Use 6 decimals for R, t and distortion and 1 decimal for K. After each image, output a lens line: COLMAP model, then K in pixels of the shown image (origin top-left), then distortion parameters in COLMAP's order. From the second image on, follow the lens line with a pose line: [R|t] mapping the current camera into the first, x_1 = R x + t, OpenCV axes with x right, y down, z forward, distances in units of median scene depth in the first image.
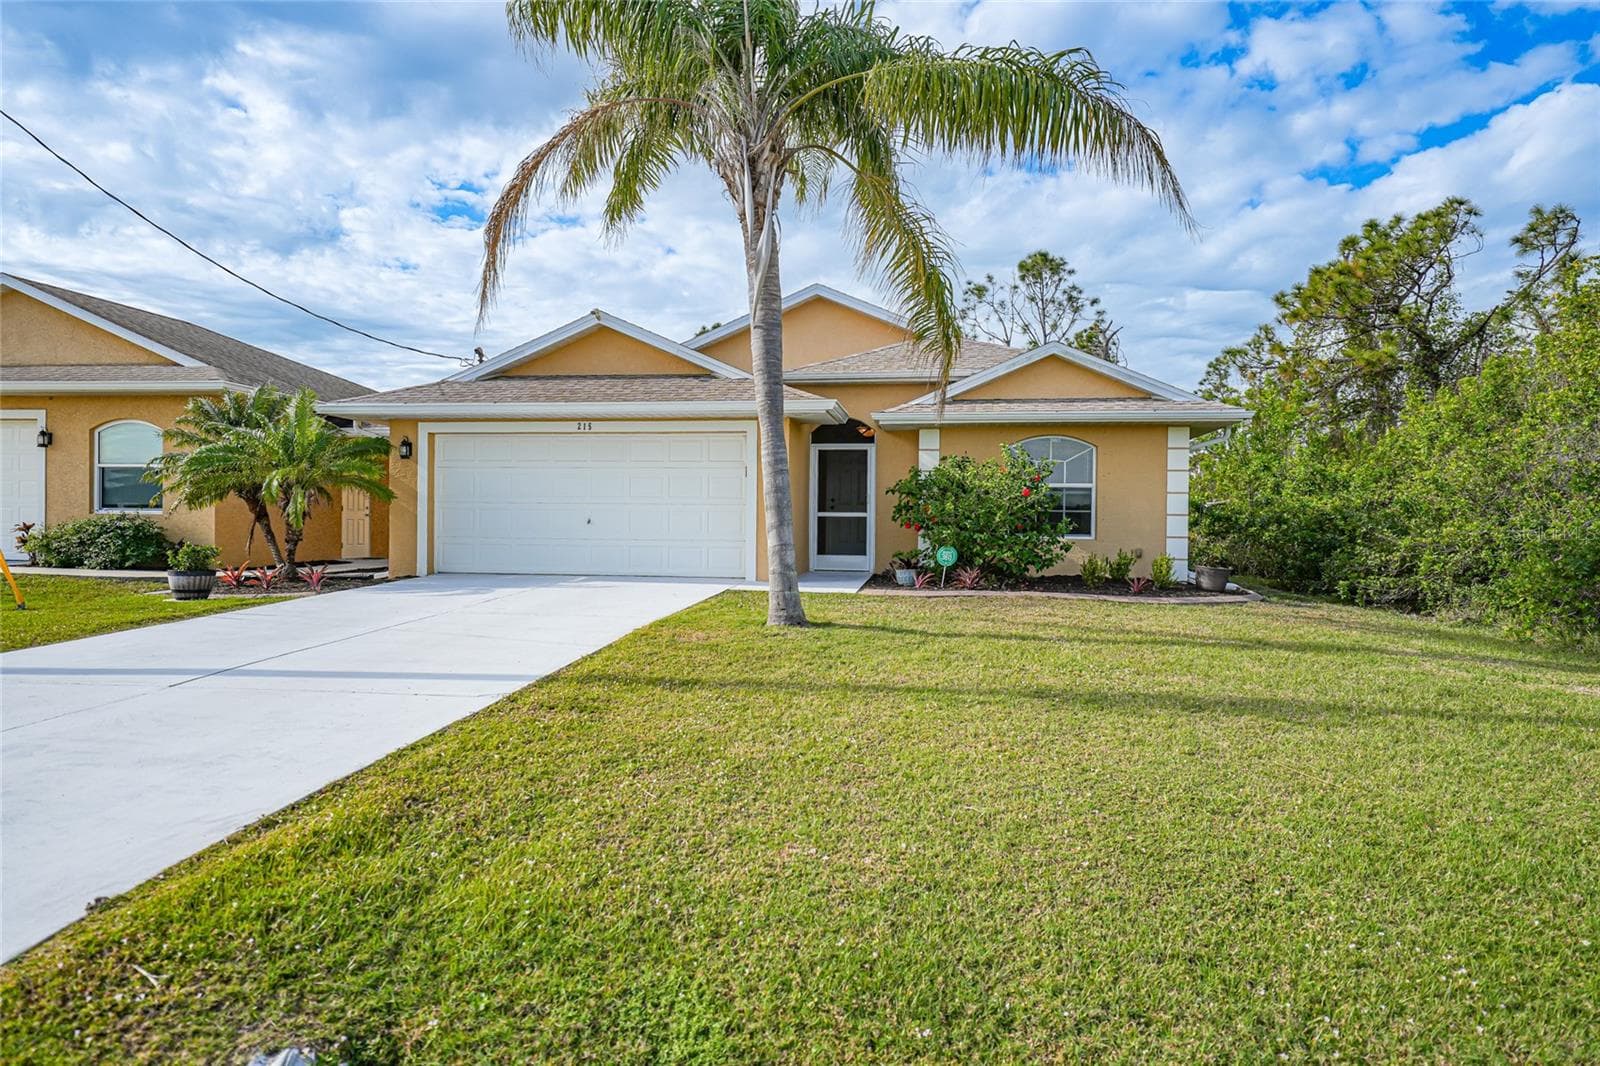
lens RADIAL K [[950.5, 0, 789.8], [0, 950.5, 586.3], [0, 0, 1]] dist [0.017929, 0.004168]
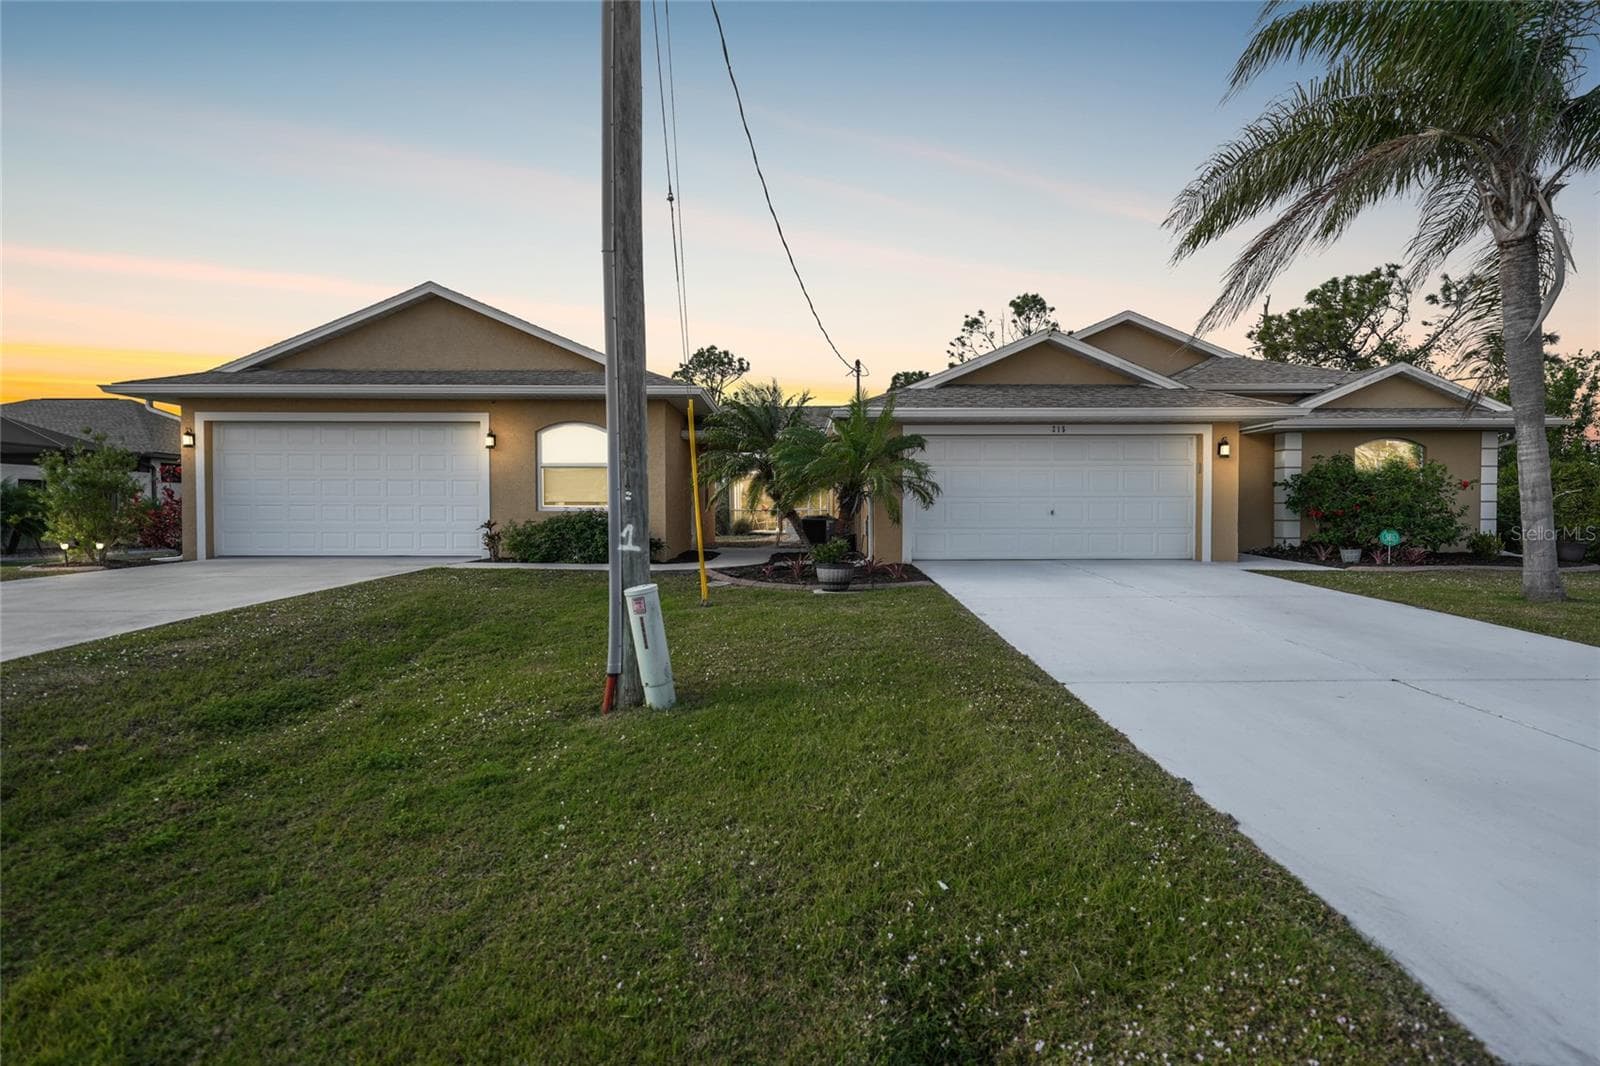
lens RADIAL K [[773.1, 0, 800.0], [0, 773.1, 533.0], [0, 0, 1]] dist [0.004115, 0.001510]
pose [[0.988267, -0.015859, 0.151914, -0.596273], [0.022007, 0.999002, -0.038876, -0.013062], [-0.151145, 0.041763, 0.987629, 0.123594]]
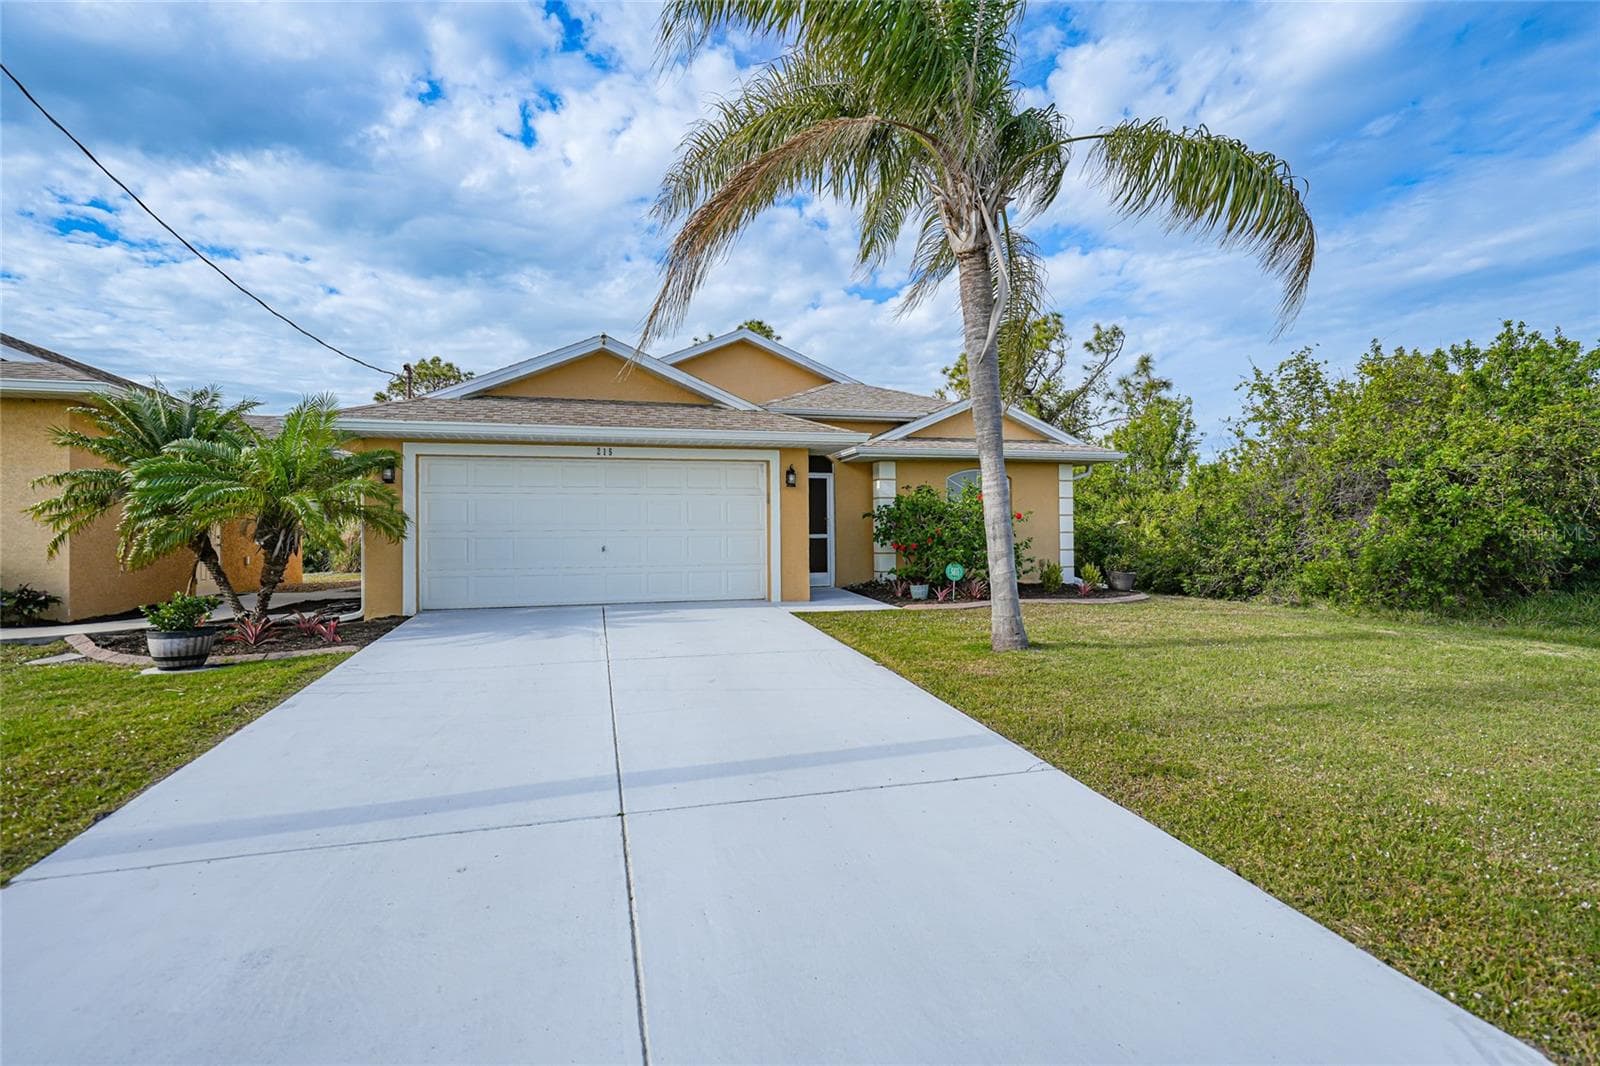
lens RADIAL K [[773.1, 0, 800.0], [0, 773.1, 533.0], [0, 0, 1]] dist [0.004115, 0.001510]
pose [[0.912609, -0.016314, 0.408507, -0.321345], [0.045085, 0.997125, -0.060901, -0.024779], [-0.406339, 0.073997, 0.910721, 0.184320]]
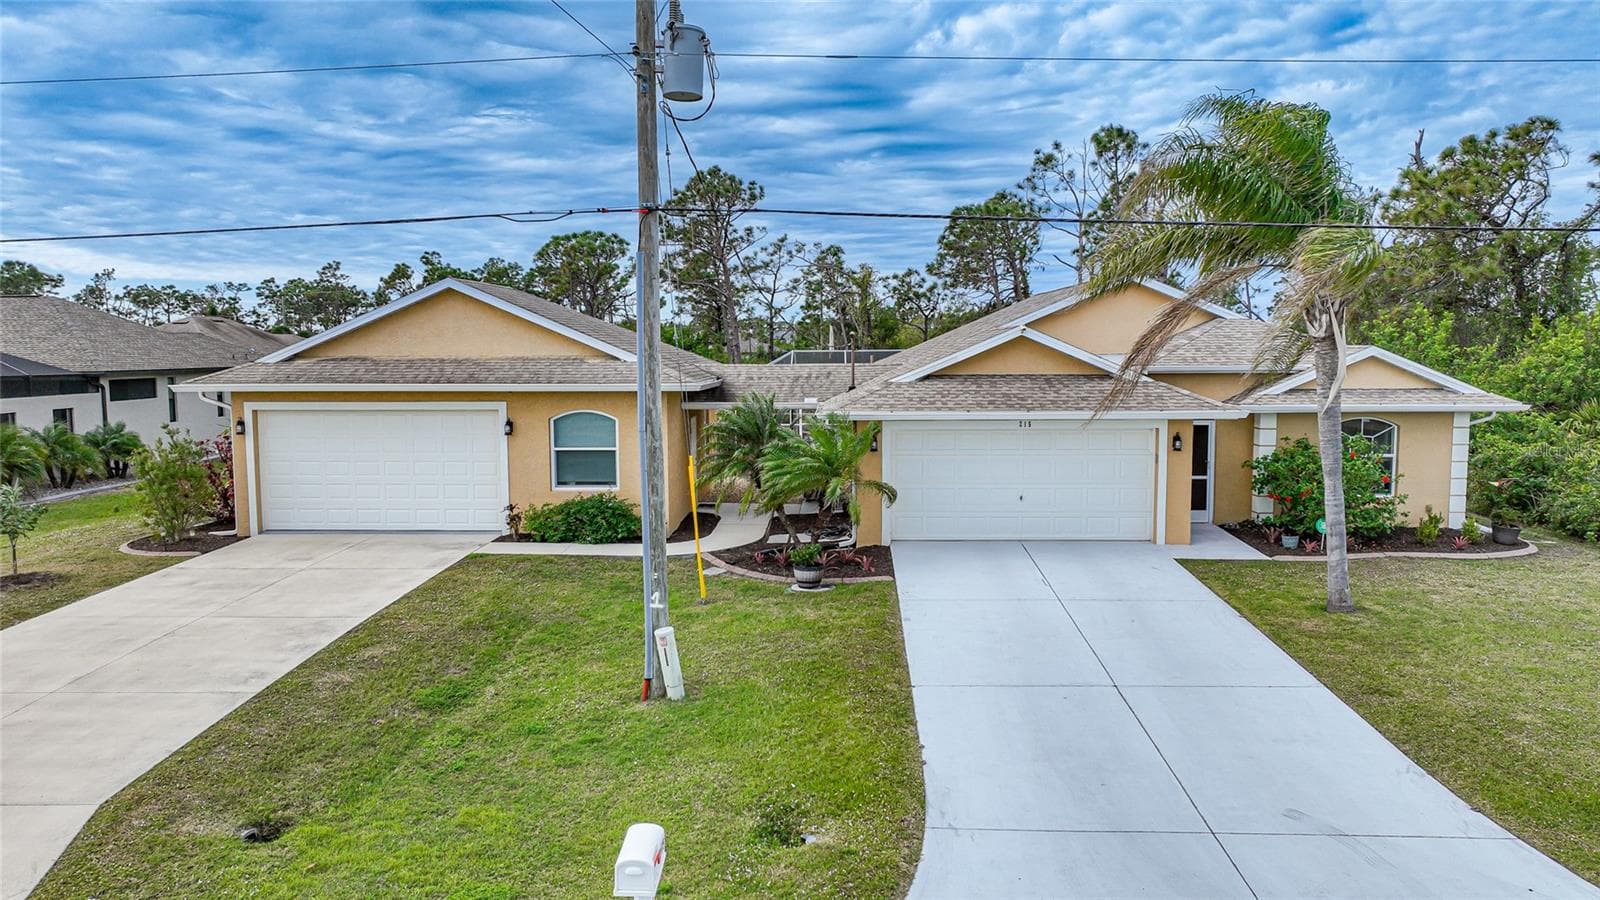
lens RADIAL K [[1120.5, 0, 800.0], [0, 1120.5, 450.0], [0, 0, 1]] dist [0.003615, 0.003091]
pose [[0.993714, -0.024673, 0.109198, -0.601086], [0.021830, 0.999393, 0.027151, -0.161491], [-0.109802, -0.024596, 0.993649, -0.381543]]
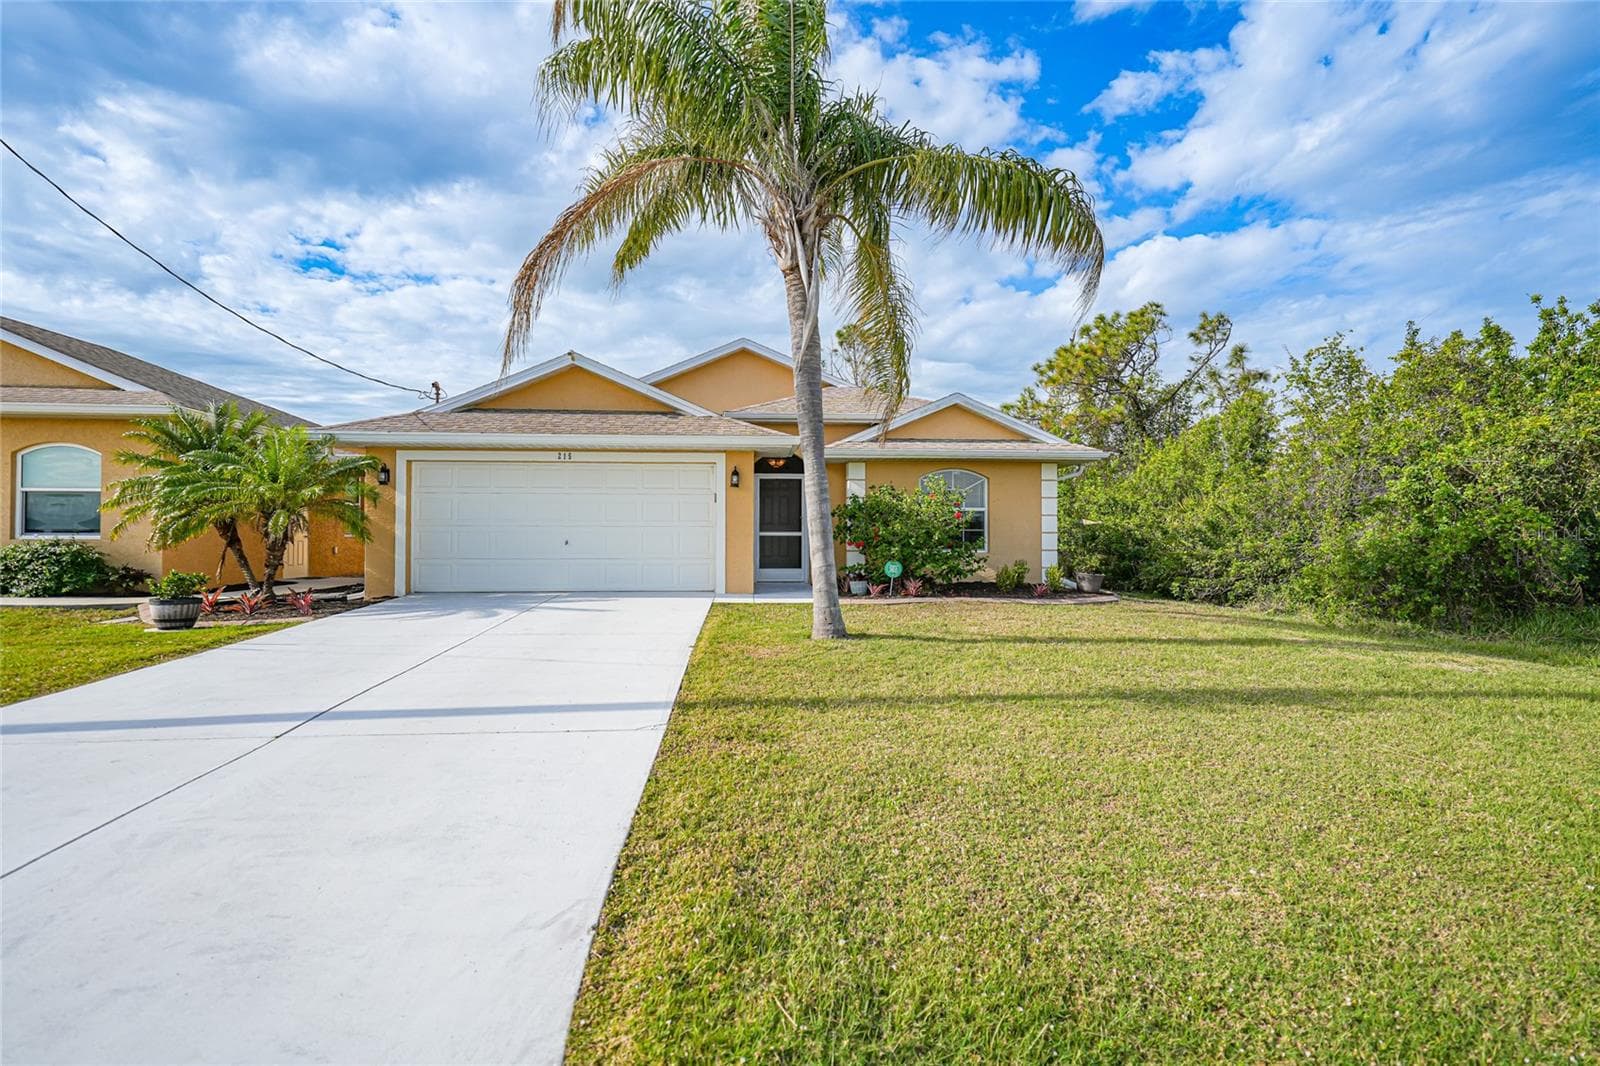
lens RADIAL K [[769.0, 0, 794.3], [0, 769.0, 559.4], [0, 0, 1]] dist [0.001868, 0.001287]
pose [[0.975328, -0.014667, 0.220273, -0.138722], [0.022686, 0.999167, -0.033917, -0.011745], [-0.219592, 0.038077, 0.974848, 0.075340]]
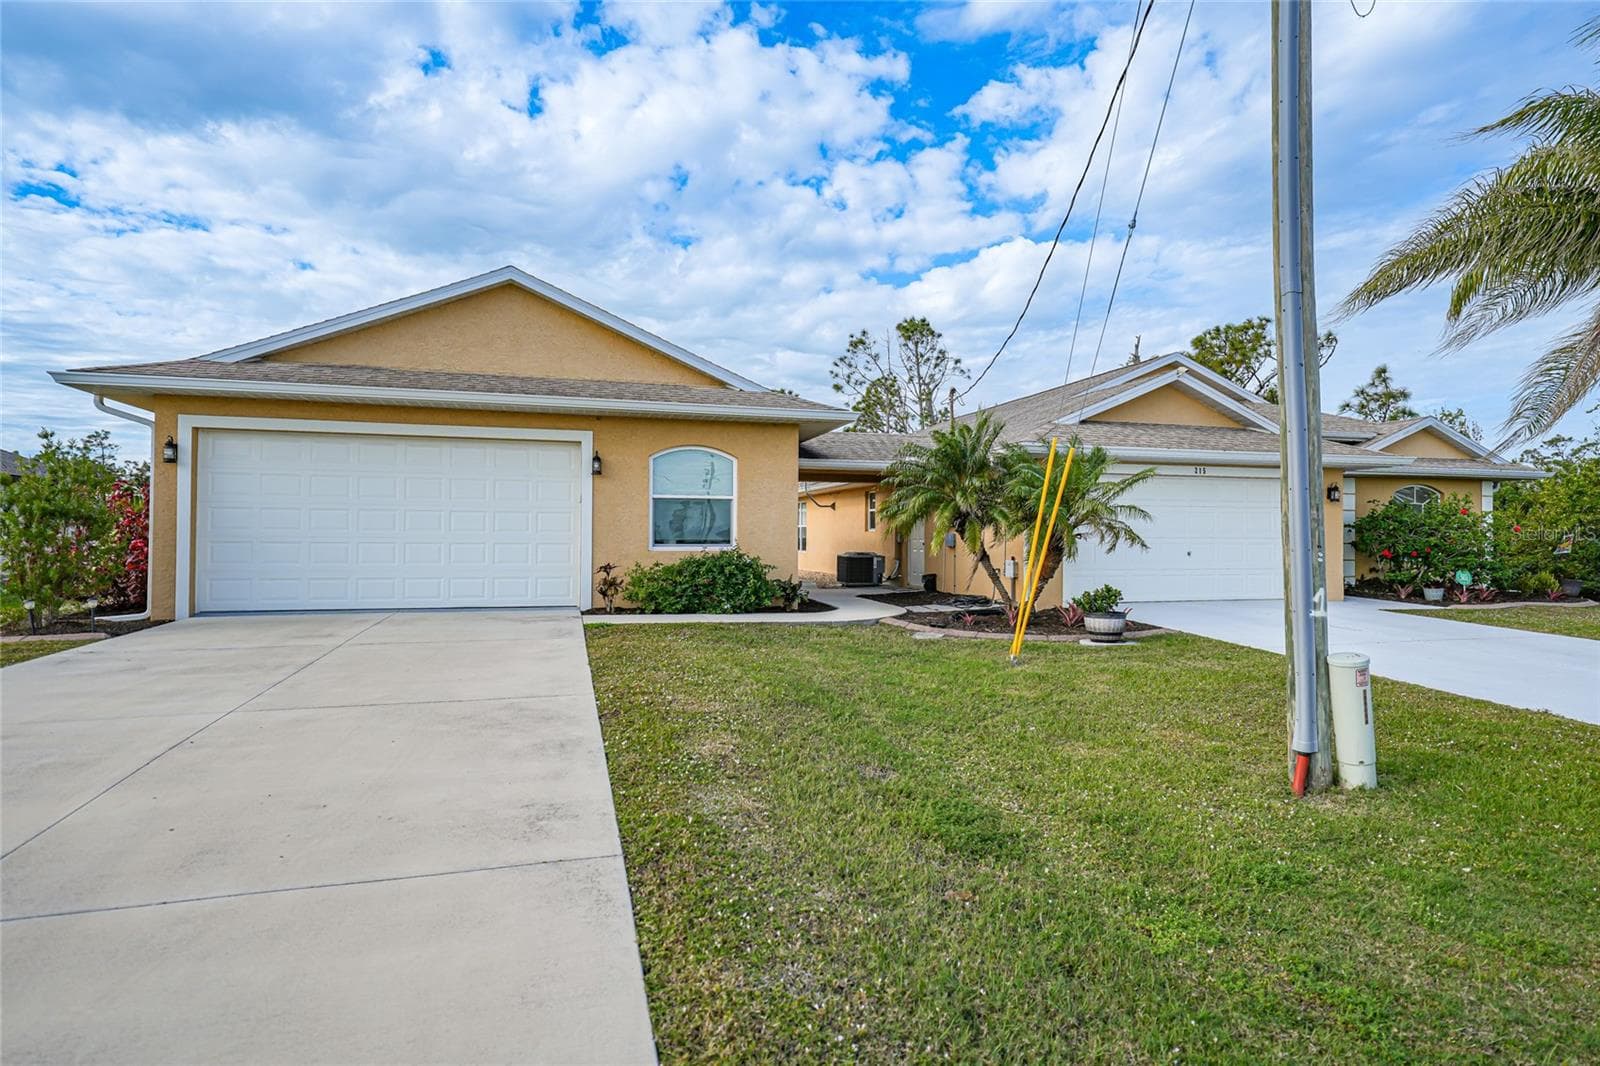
lens RADIAL K [[855.9, 0, 811.9], [0, 855.9, 470.3], [0, 0, 1]] dist [0.007476, 0.002281]
pose [[0.907799, 0.027452, 0.418507, -0.939111], [0.033086, 0.990058, -0.136711, -0.036277], [-0.418099, 0.137953, 0.897865, 0.231350]]
